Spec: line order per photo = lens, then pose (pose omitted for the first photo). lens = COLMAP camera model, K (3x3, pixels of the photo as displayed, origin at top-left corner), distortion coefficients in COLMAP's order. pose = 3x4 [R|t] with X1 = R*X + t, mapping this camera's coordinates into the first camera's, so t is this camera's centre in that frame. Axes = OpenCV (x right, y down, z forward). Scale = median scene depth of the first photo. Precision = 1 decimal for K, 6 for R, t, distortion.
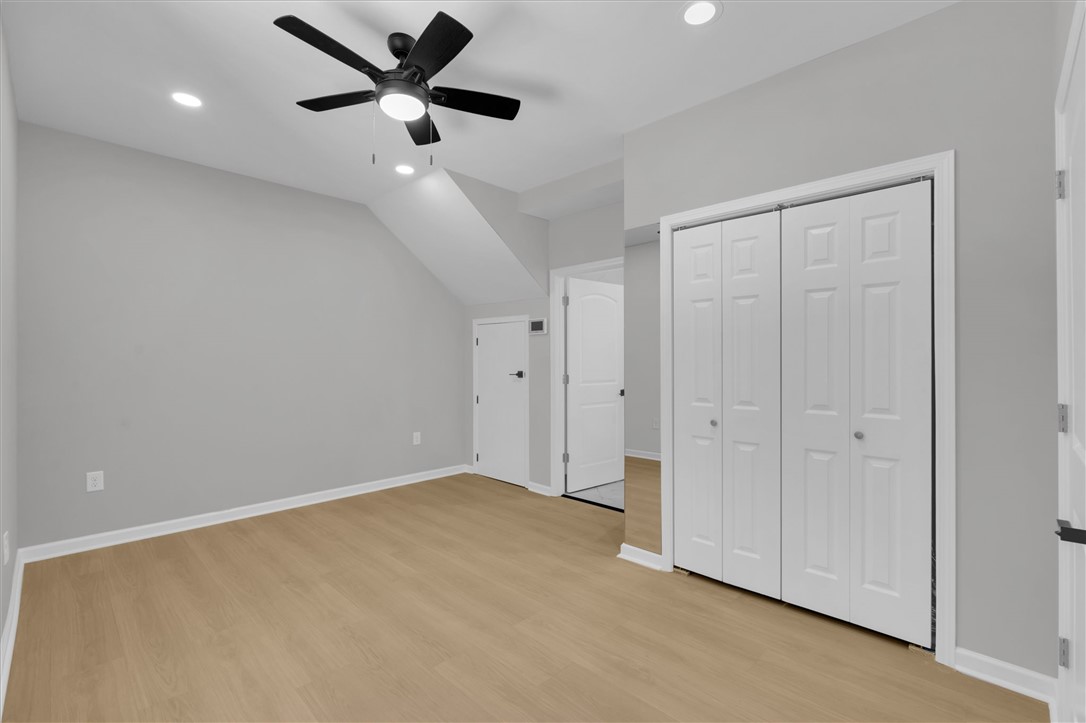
lens RADIAL K [[471.5, 0, 546.8], [0, 471.5, 356.0], [0, 0, 1]] dist [-0.007514, 0.000477]
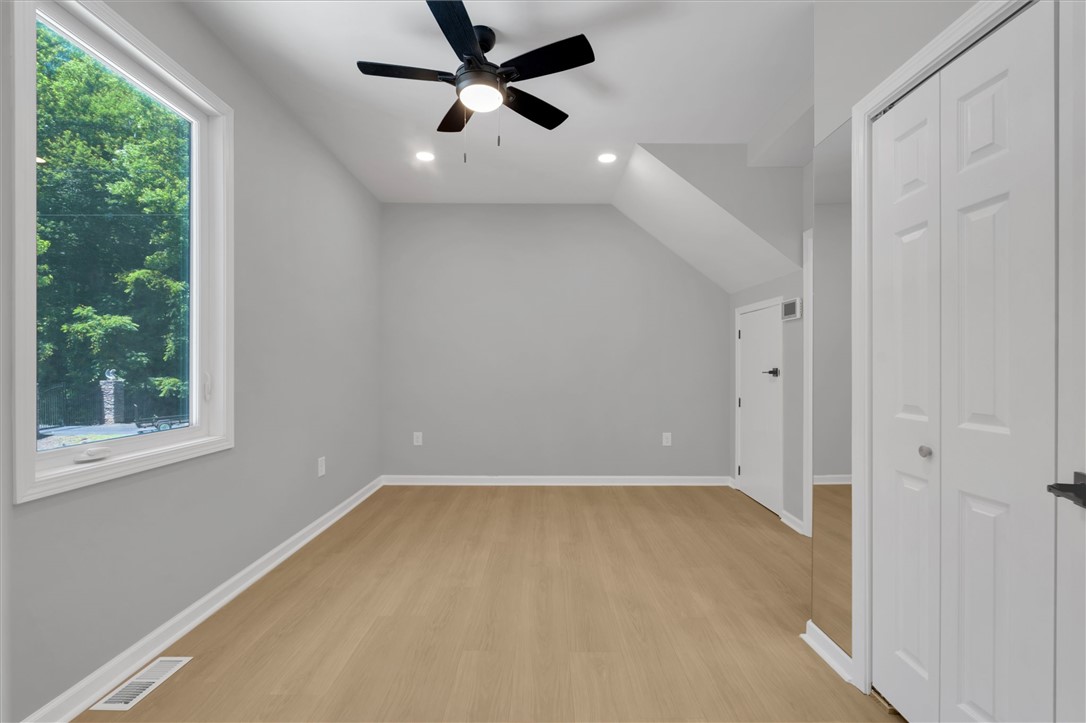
lens RADIAL K [[471.5, 0, 544.8], [0, 471.5, 365.1], [0, 0, 1]] dist [-0.007514, 0.000477]
pose [[0.699709, 0.002019, -0.714425, 0.347889], [0.002723, 0.999981, 0.005494, 0.031110], [0.714423, -0.005789, 0.699690, 0.252728]]
